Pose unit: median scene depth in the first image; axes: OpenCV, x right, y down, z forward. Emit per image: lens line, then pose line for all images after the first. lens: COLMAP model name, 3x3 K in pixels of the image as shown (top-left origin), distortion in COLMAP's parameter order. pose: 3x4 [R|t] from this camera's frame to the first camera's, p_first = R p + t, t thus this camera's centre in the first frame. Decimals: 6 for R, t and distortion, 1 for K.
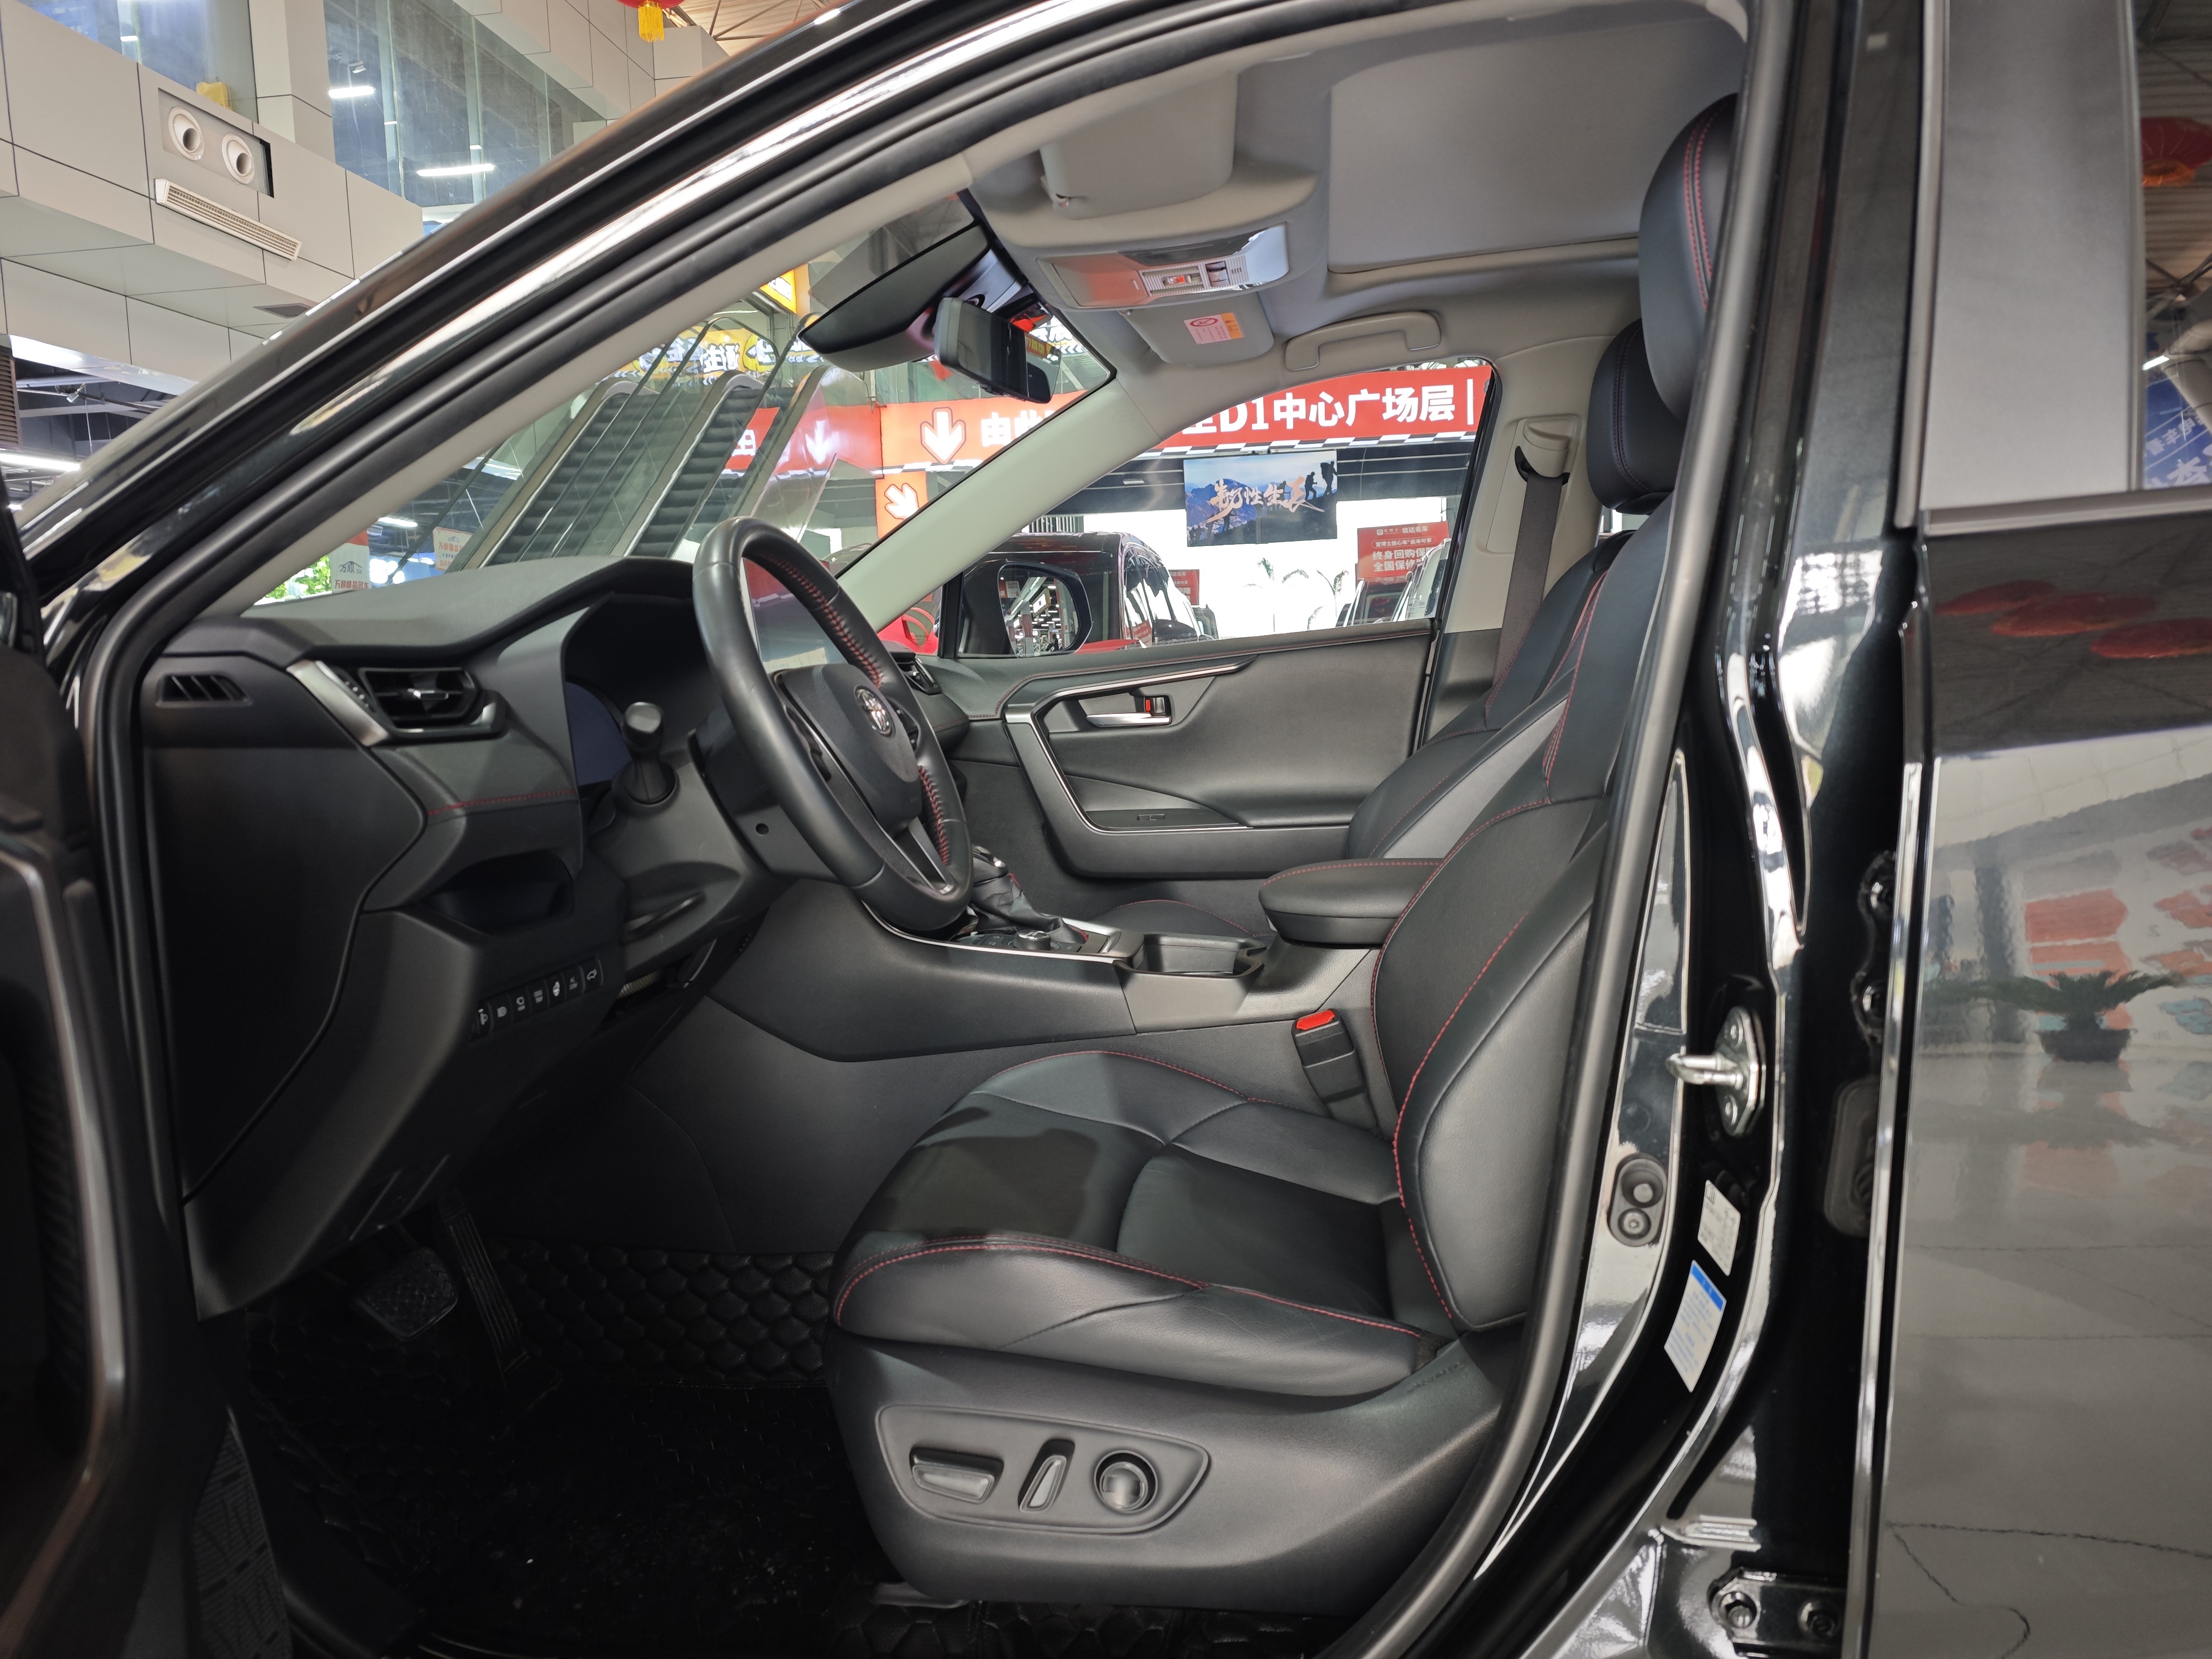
lens RADIAL K [[1530.2, 0, 1106.0], [0, 1530.2, 829.5], [0, 0, 1]] dist [0.025243, -0.060389]
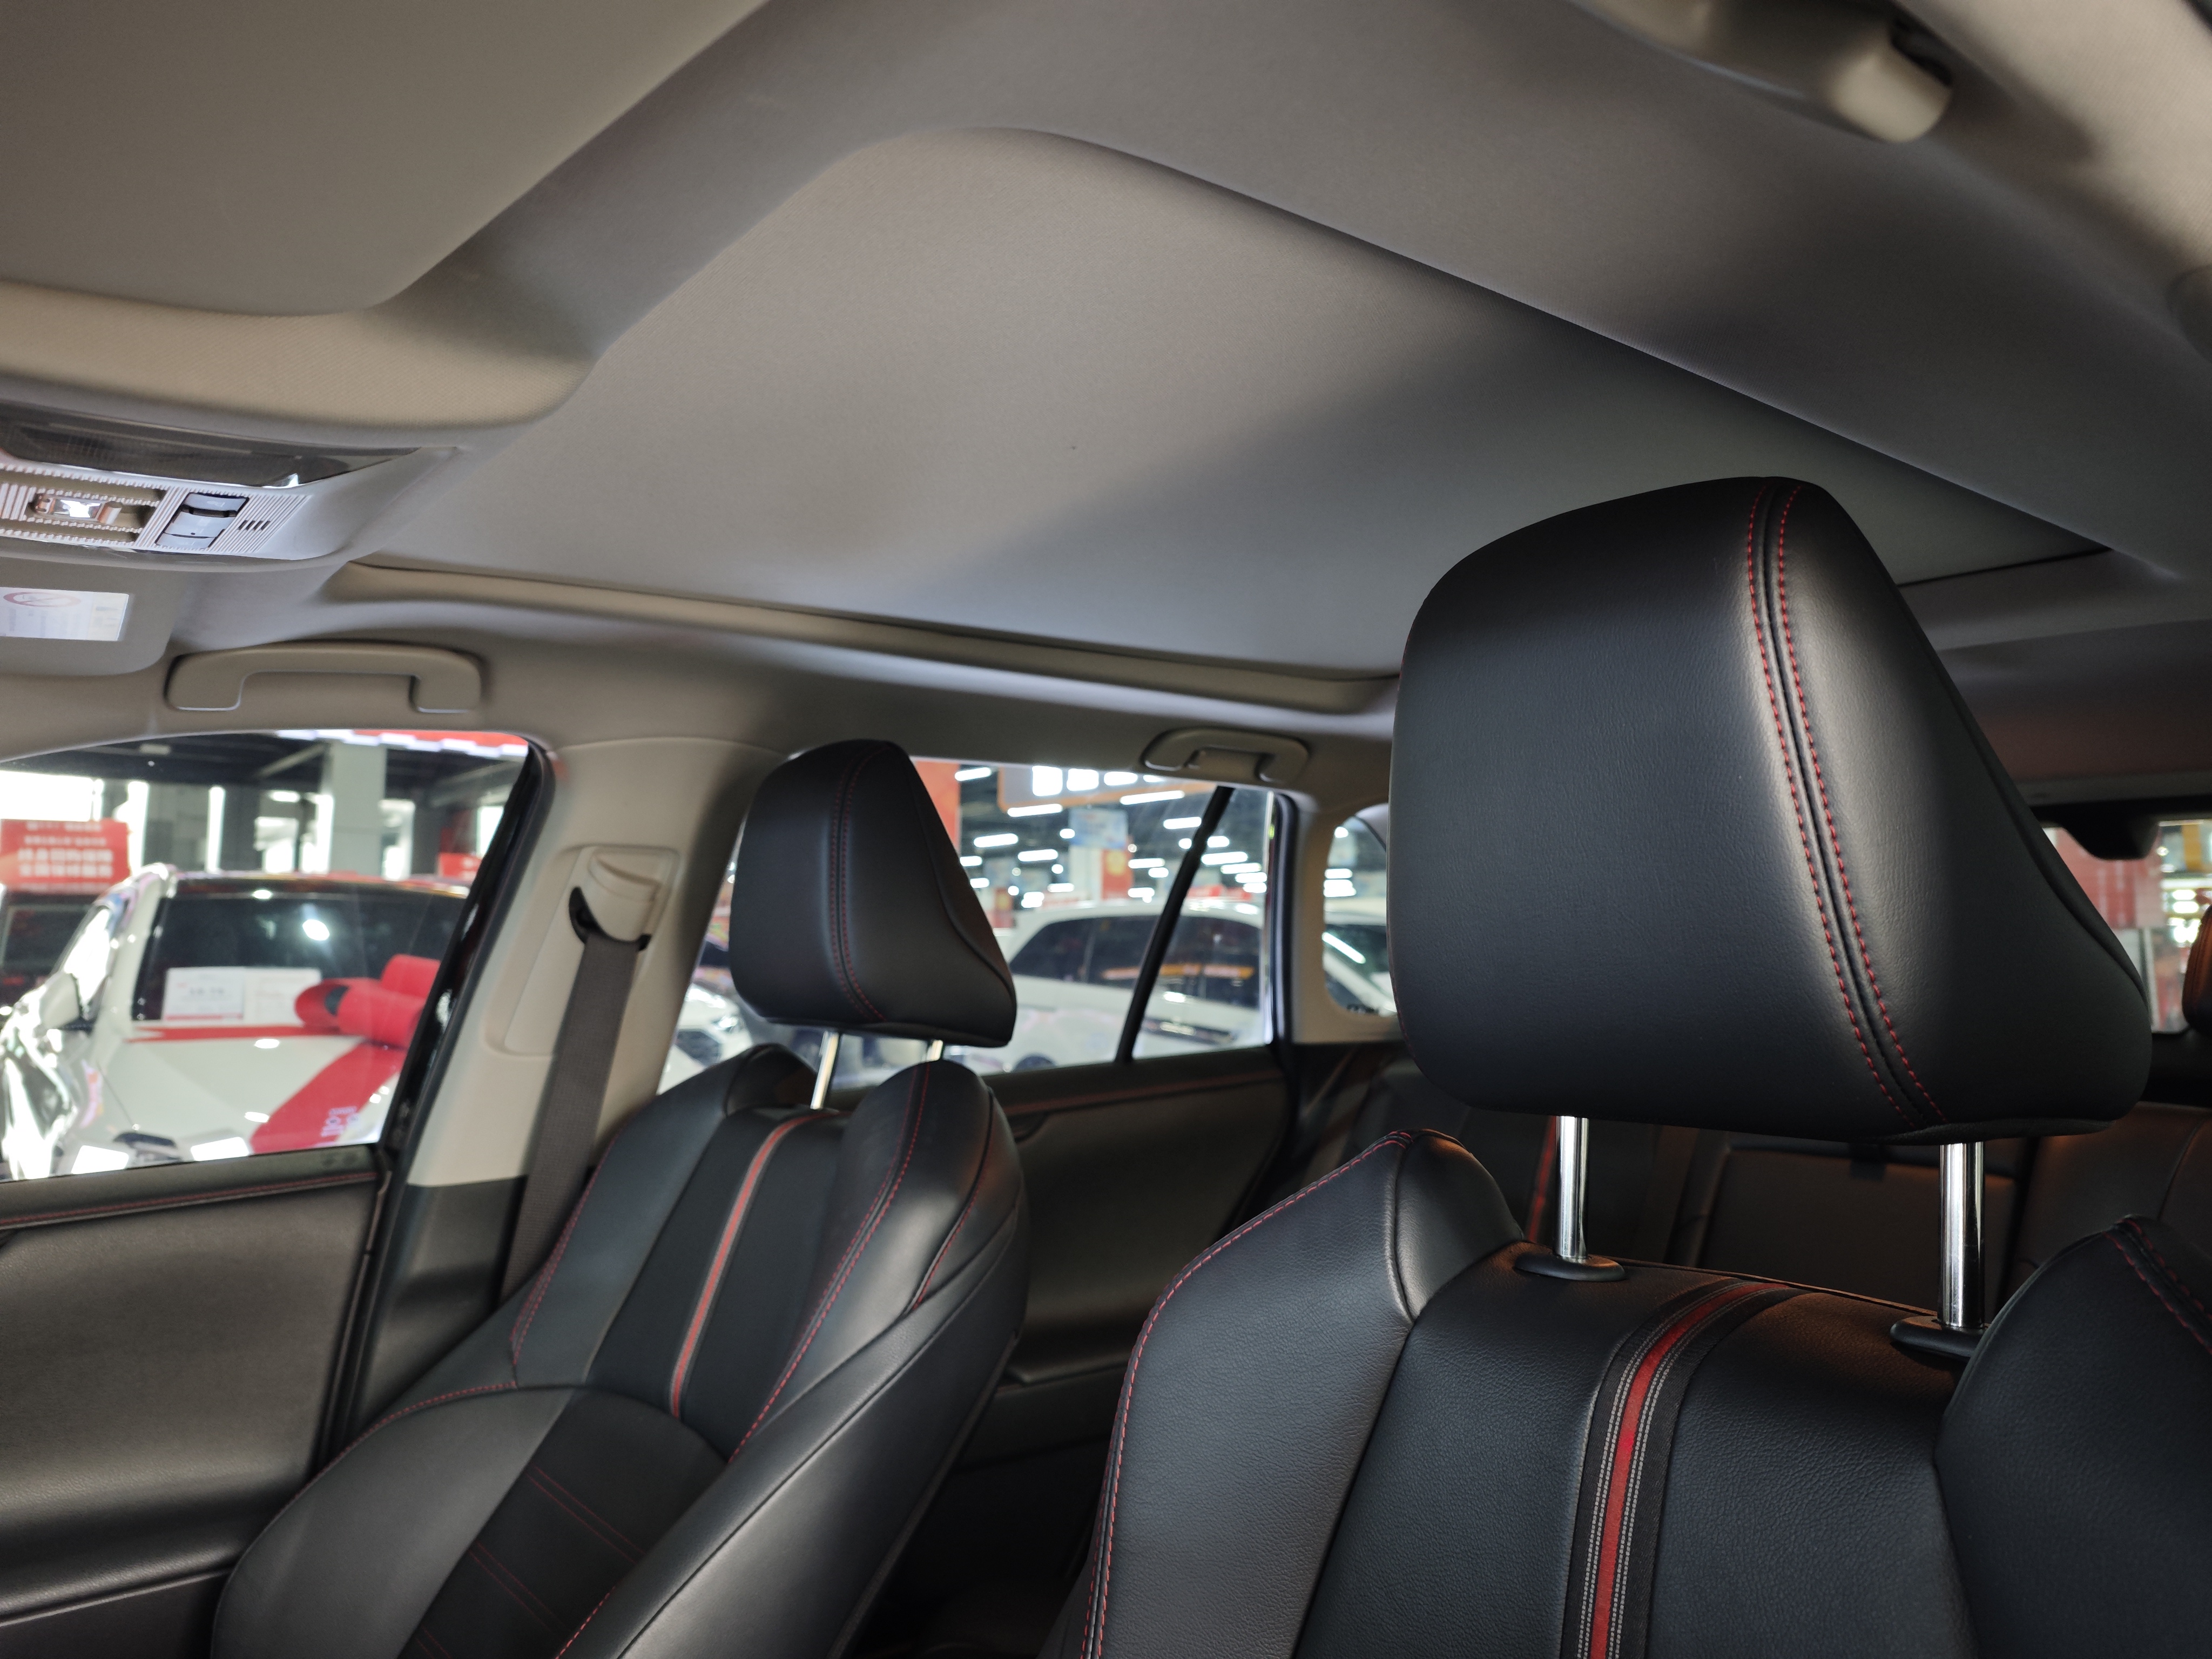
lens RADIAL K [[1530.2, 0, 1106.0], [0, 1530.2, 829.5], [0, 0, 1]] dist [0.025243, -0.060389]
pose [[0.686875, 0.107325, 0.718808, -0.025451], [0.038494, 0.982276, -0.183447, -0.143307], [-0.725756, 0.153674, 0.670569, 0.409582]]
